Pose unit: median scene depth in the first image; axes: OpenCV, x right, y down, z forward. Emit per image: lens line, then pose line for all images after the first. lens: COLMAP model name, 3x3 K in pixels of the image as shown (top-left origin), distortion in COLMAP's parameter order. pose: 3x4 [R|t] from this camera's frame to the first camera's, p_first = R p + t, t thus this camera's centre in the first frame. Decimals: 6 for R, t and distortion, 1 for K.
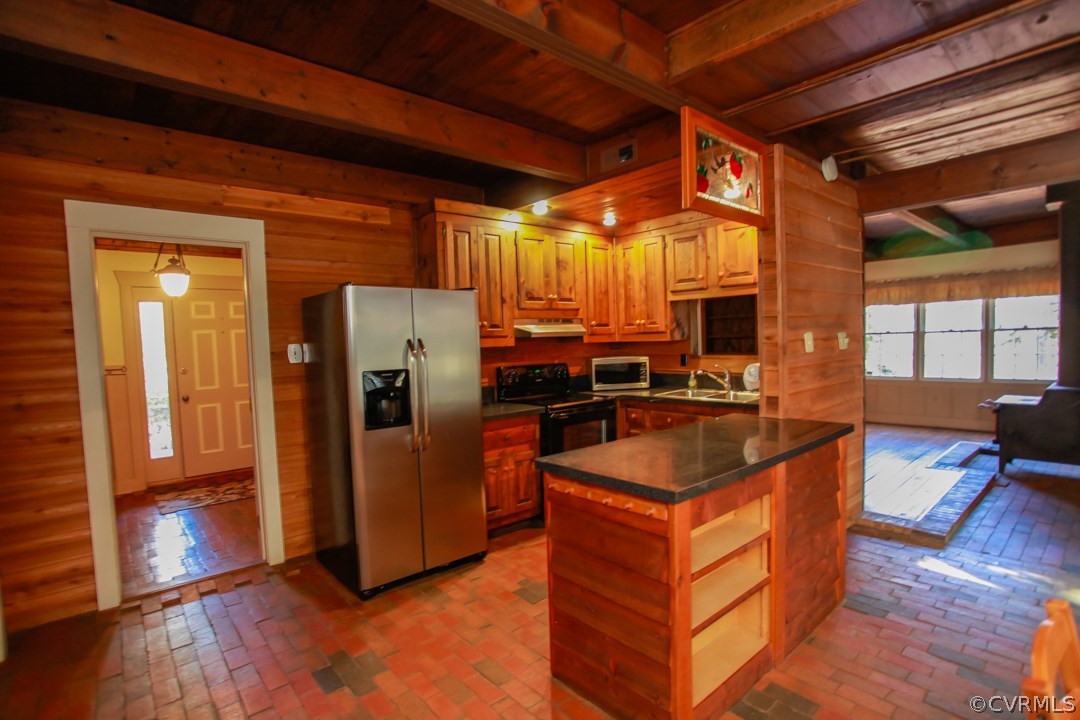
lens RADIAL K [[522.9, 0, 546.0], [0, 522.9, 367.3], [0, 0, 1]] dist [-0.056948, 0.021372]
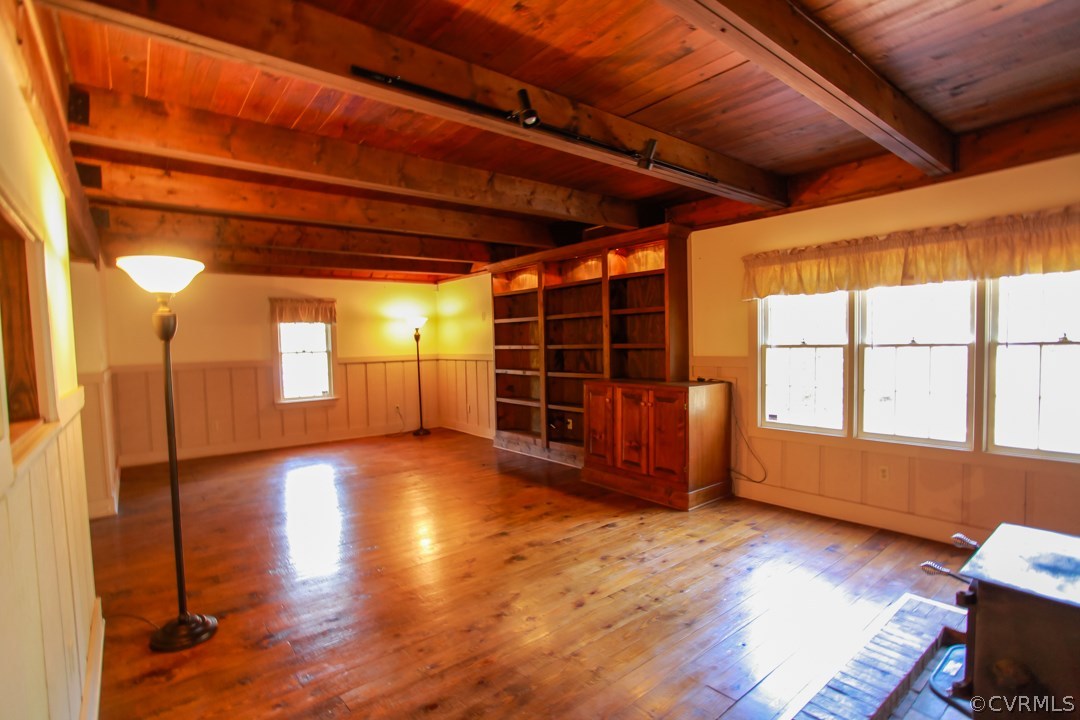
lens RADIAL K [[522.9, 0, 545.6], [0, 522.9, 366.2], [0, 0, 1]] dist [-0.056948, 0.021372]
pose [[0.999220, 0.015672, -0.036234, 0.816515], [-0.016091, 0.999807, -0.011312, -0.068702], [0.036049, 0.011886, 0.999279, 0.867006]]
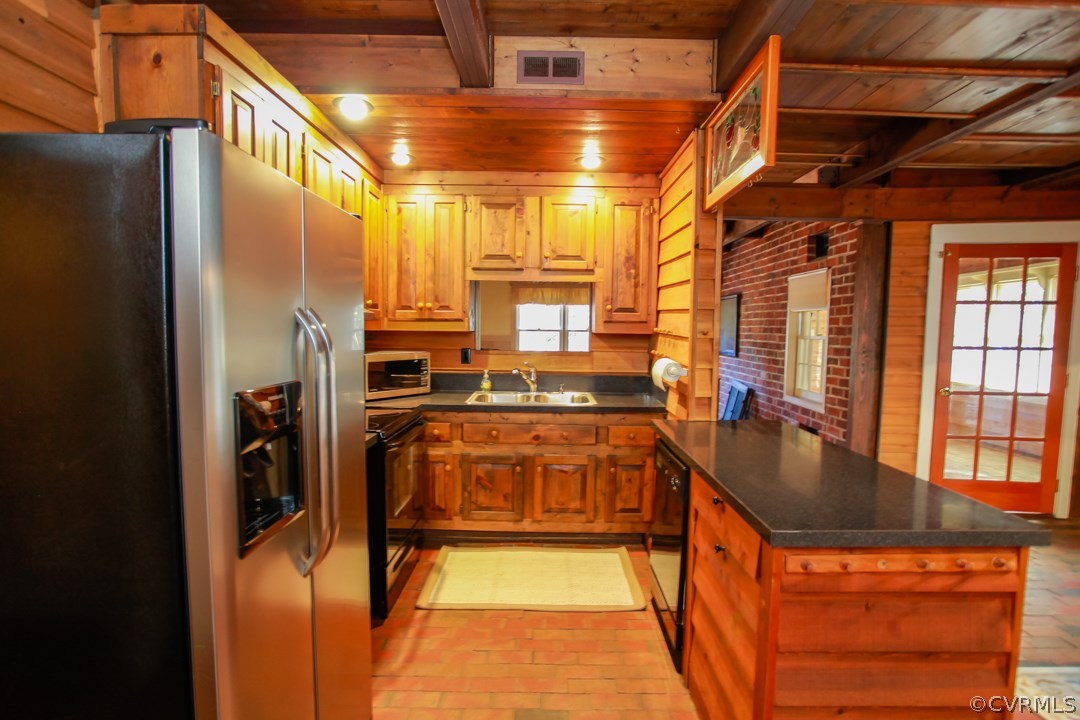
lens RADIAL K [[543.5, 0, 540.1], [0, 543.5, 369.0], [0, 0, 1]] dist [-0.043376, 0.007756]
pose [[0.662978, -0.017167, 0.748442, -0.373782], [0.007306, 0.999838, 0.016462, -0.008708], [-0.748603, -0.005446, 0.662996, 0.466206]]
